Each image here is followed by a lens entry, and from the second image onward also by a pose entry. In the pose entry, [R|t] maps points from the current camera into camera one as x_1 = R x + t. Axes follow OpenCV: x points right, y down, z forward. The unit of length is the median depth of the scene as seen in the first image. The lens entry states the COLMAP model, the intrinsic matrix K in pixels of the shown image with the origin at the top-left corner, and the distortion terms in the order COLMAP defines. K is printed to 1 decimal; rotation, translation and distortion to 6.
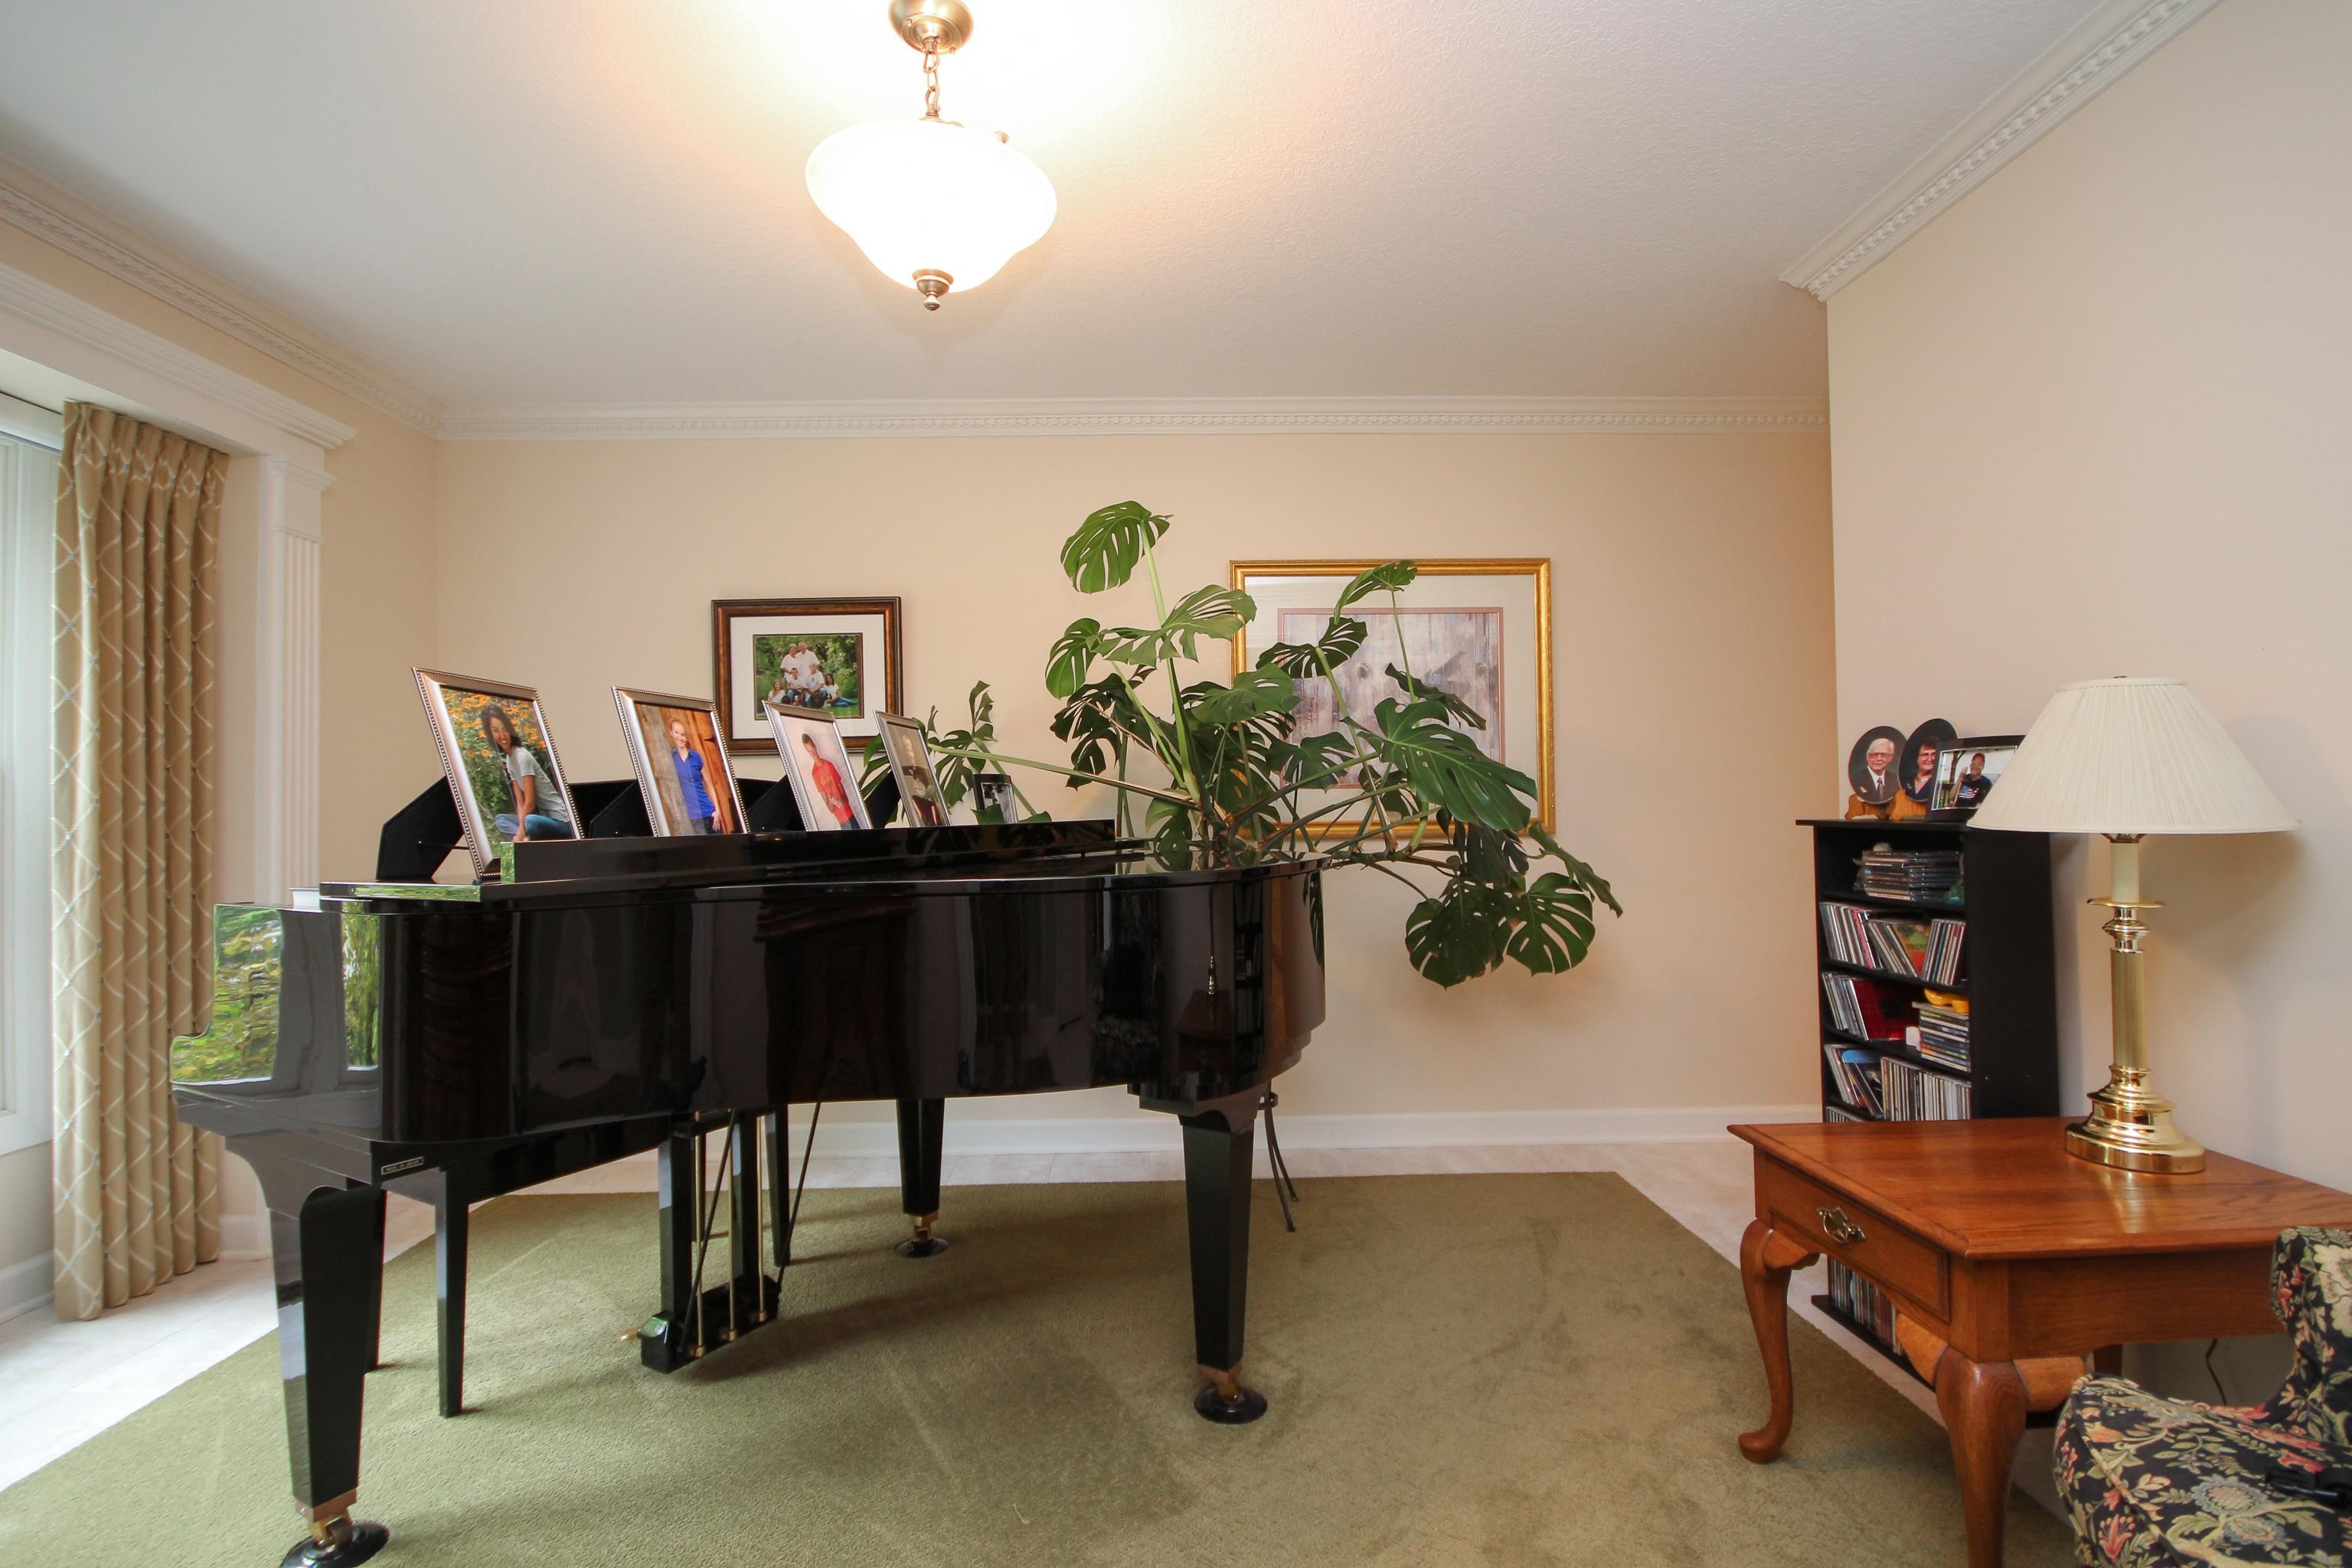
lens RADIAL K [[1089.4, 0, 1174.8], [0, 1089.4, 776.5], [0, 0, 1]] dist [-0.005446, 0.002118]
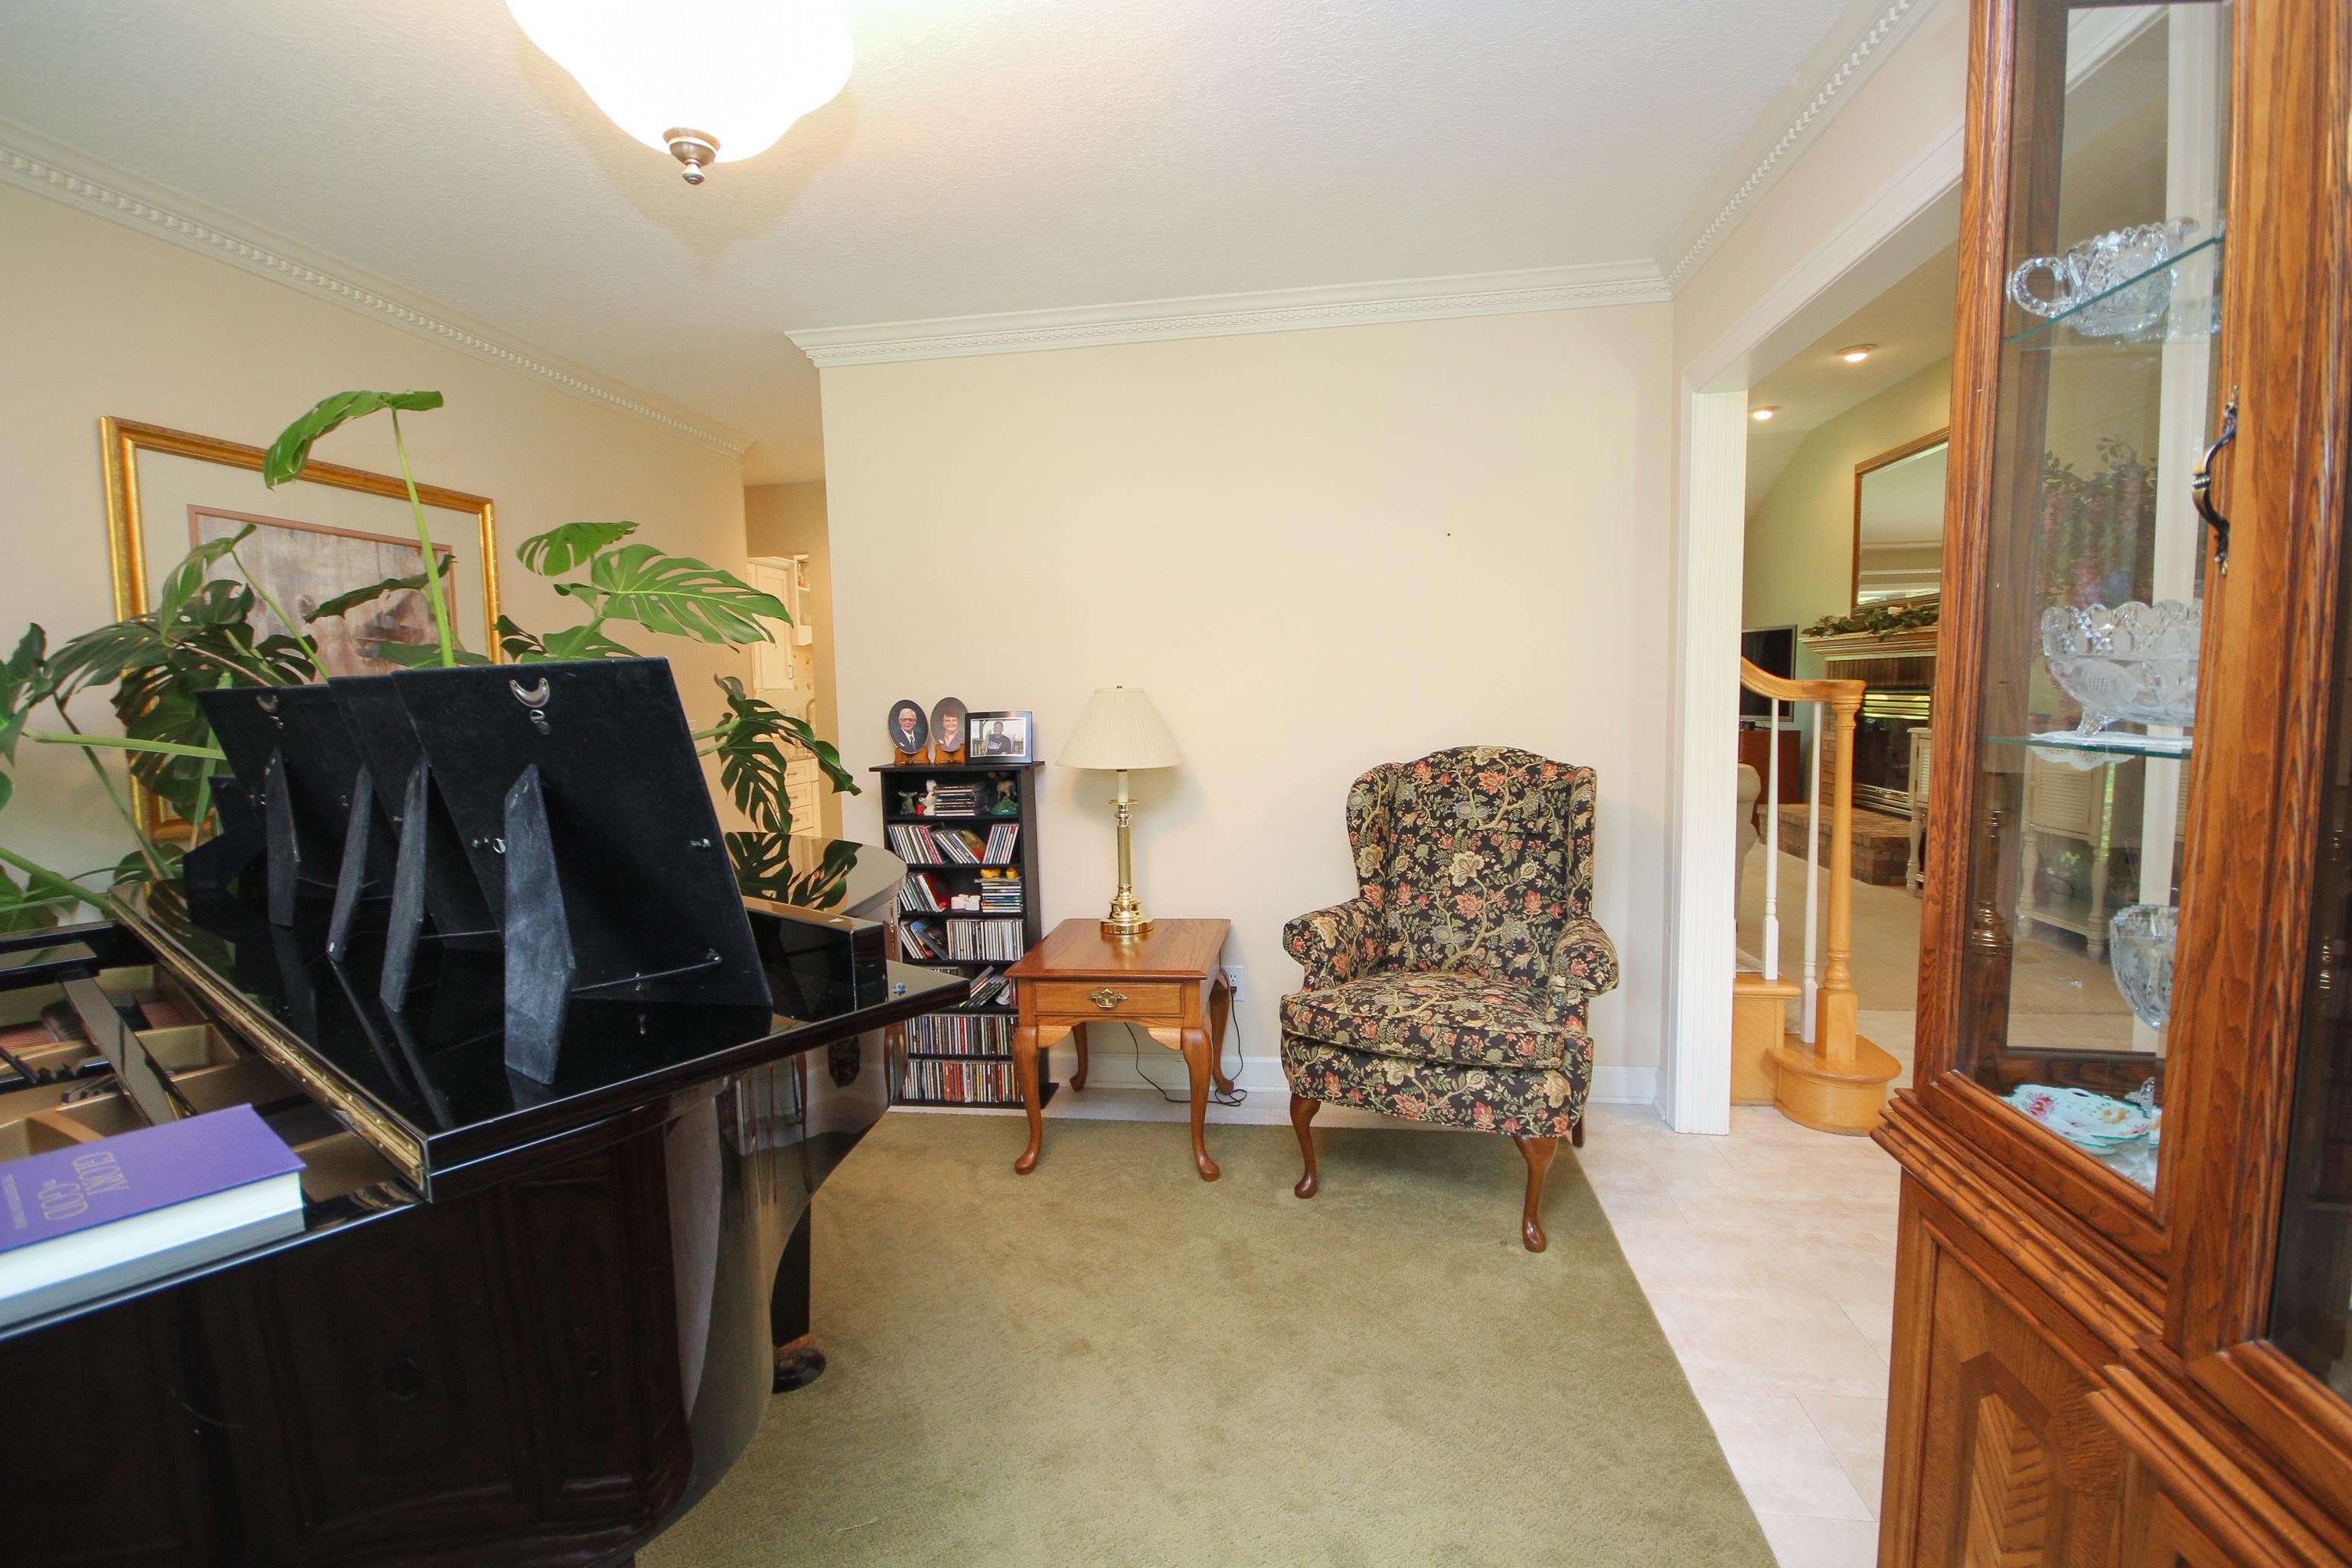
lens RADIAL K [[1089.4, 0, 1178.4], [0, 1089.4, 785.0], [0, 0, 1]] dist [-0.005446, 0.002118]
pose [[0.173307, -0.082582, 0.981399, -0.816464], [-0.001753, 0.996451, 0.084158, -0.063084], [-0.984866, -0.016306, 0.172547, 0.445830]]
